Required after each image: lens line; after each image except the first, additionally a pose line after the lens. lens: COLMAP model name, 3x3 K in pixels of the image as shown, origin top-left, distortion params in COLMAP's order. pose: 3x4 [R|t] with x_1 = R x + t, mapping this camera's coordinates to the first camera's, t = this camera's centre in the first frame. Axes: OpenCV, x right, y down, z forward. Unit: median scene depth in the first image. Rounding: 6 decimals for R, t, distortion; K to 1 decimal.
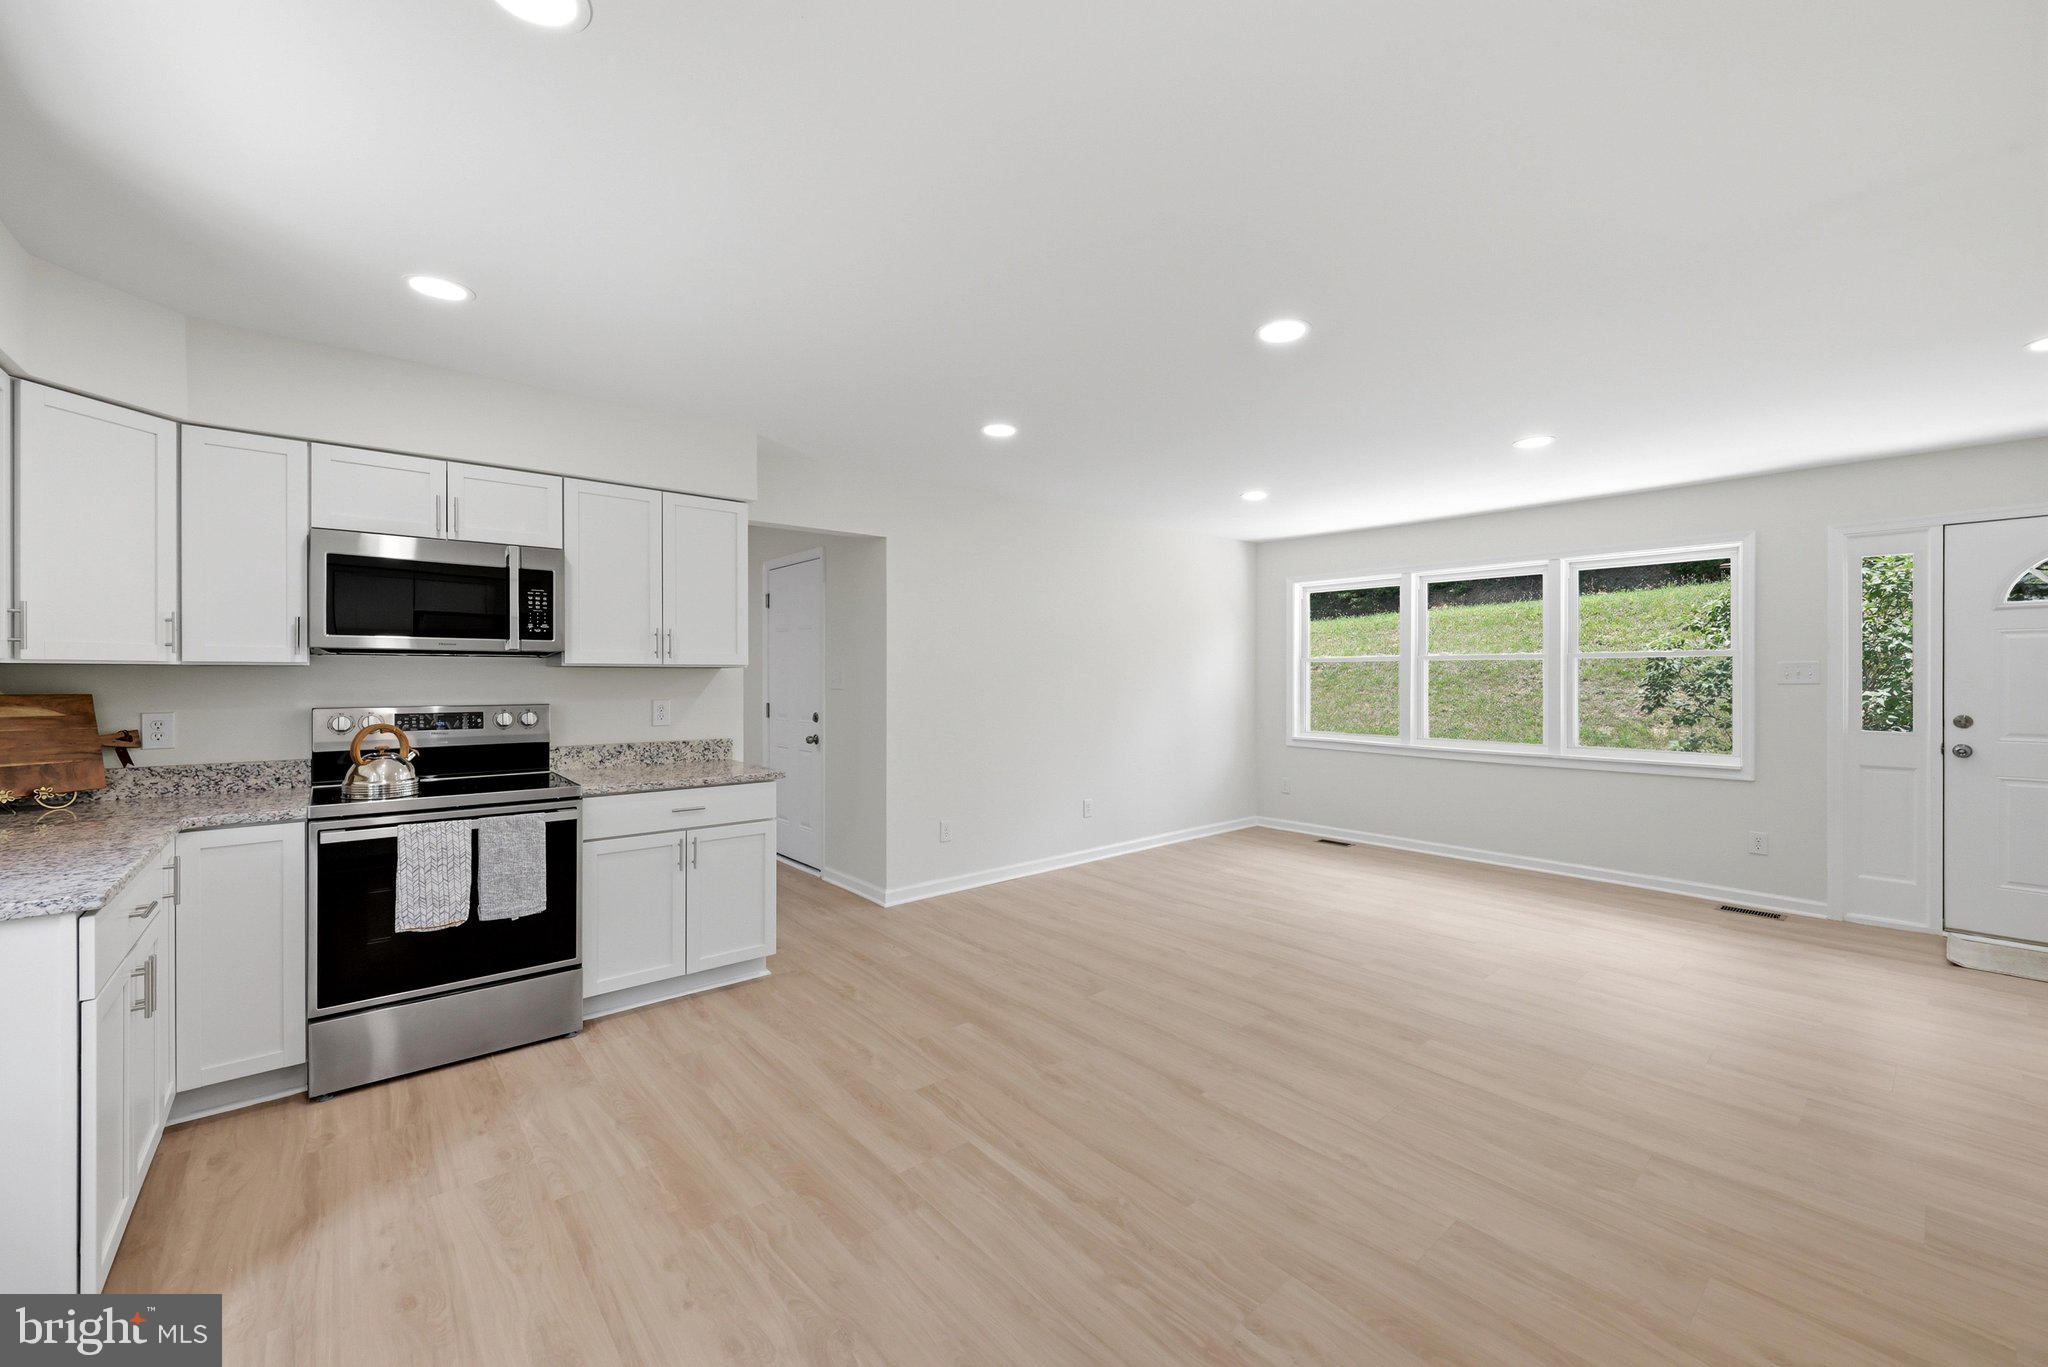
lens RADIAL K [[801.4, 0, 1024.0], [0, 801.4, 683.5], [0, 0, 1]] dist [0.001454, 0.000264]
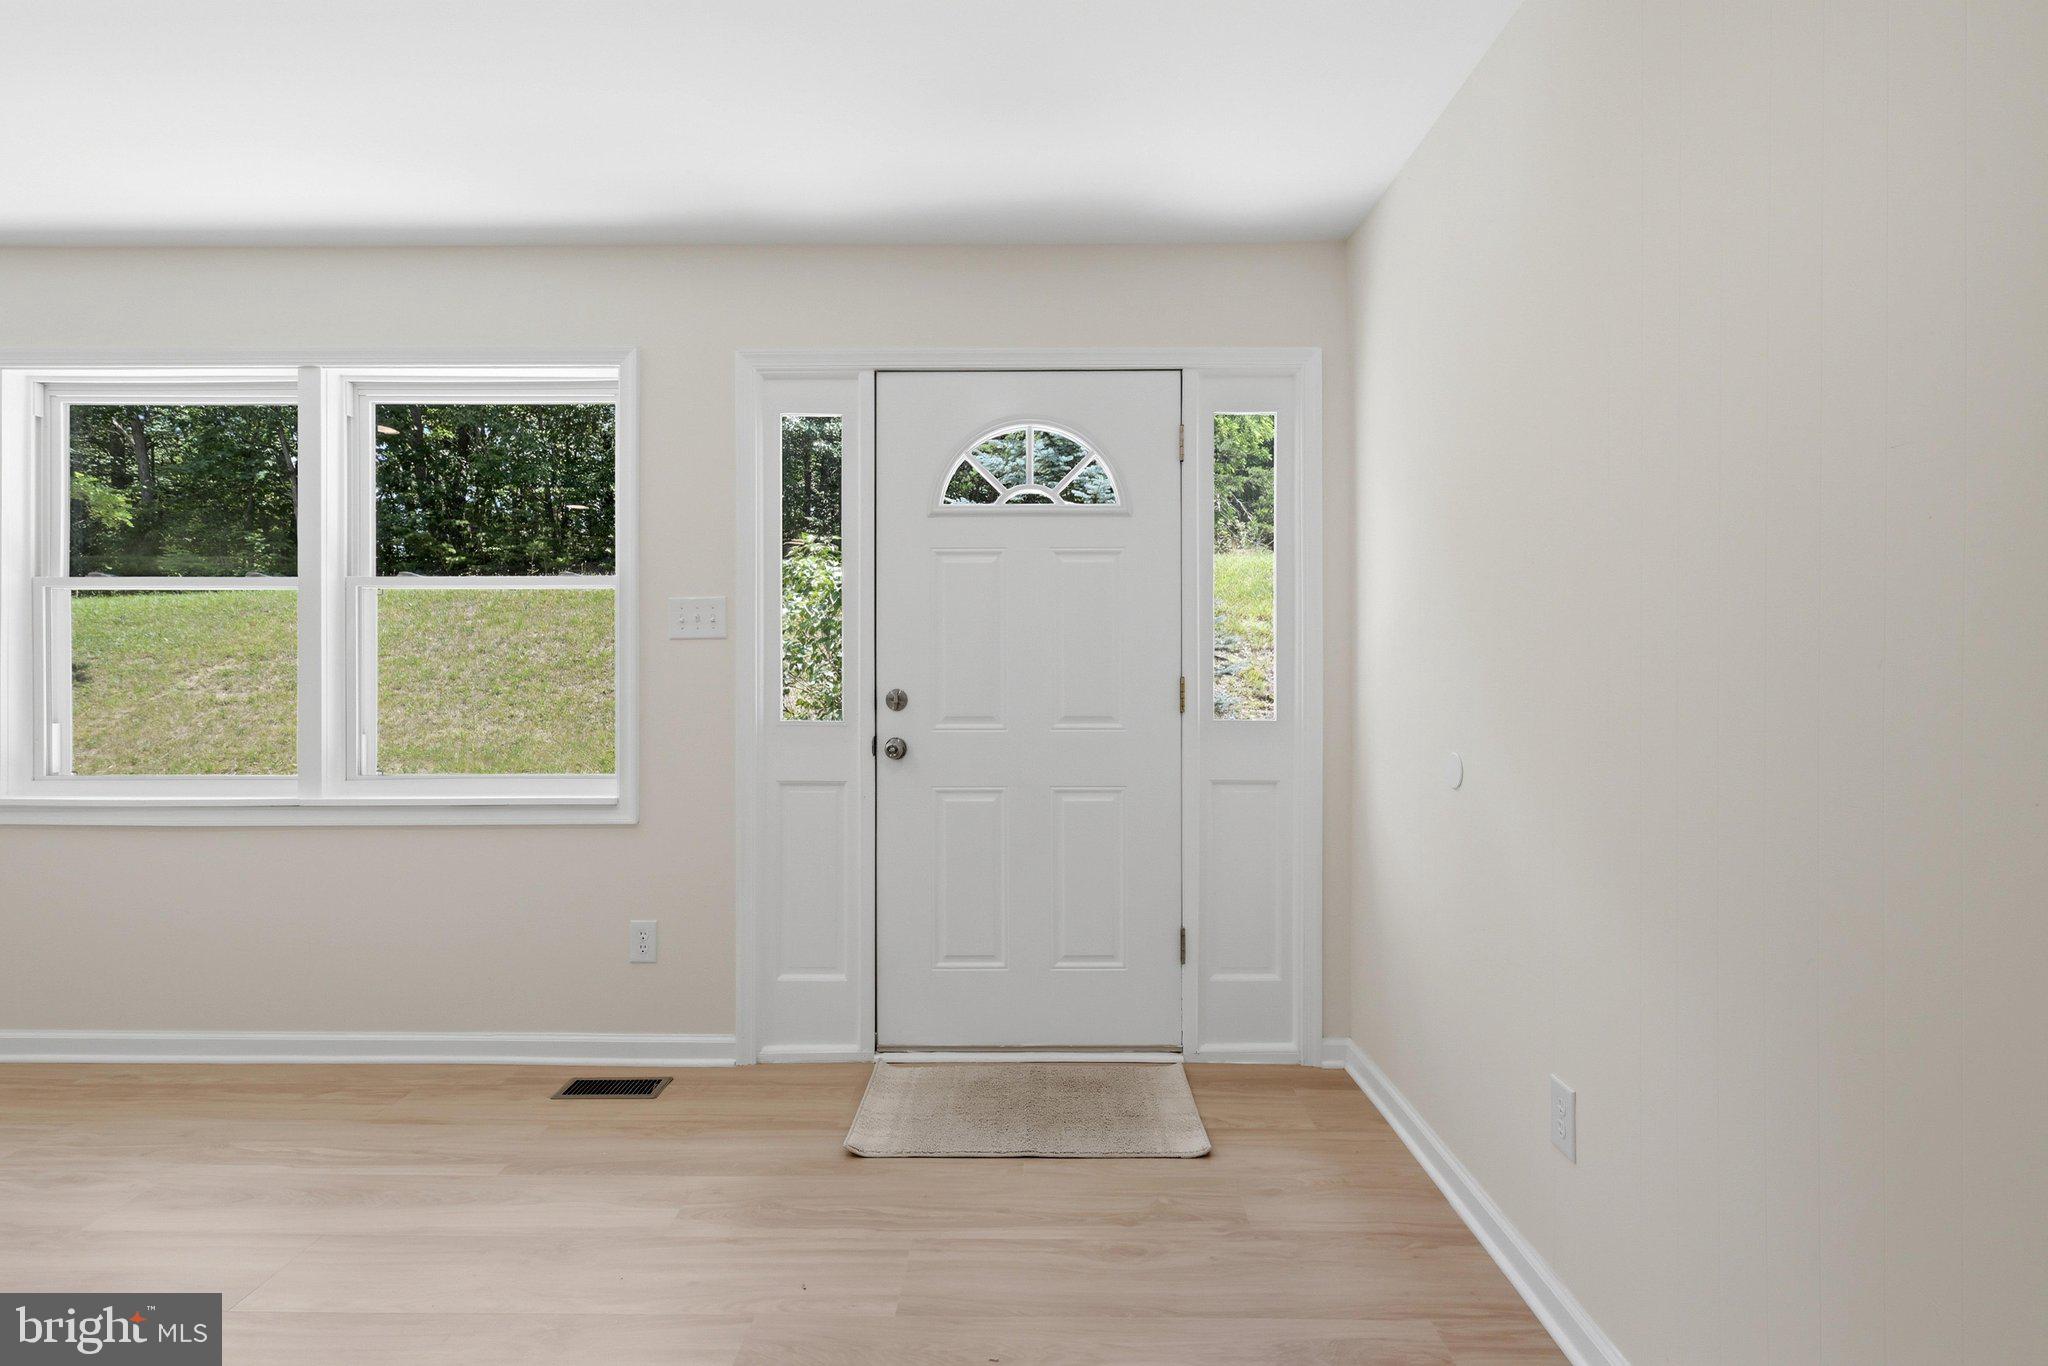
lens RADIAL K [[1013.0, 0, 1024.0], [0, 1013.0, 683.0], [0, 0, 1]] dist [-0.001121, -0.000342]
pose [[0.653242, -0.006583, 0.757121, 0.603487], [0.008422, 0.999964, 0.001428, 0.032011], [-0.757103, 0.005444, 0.653273, 0.395537]]
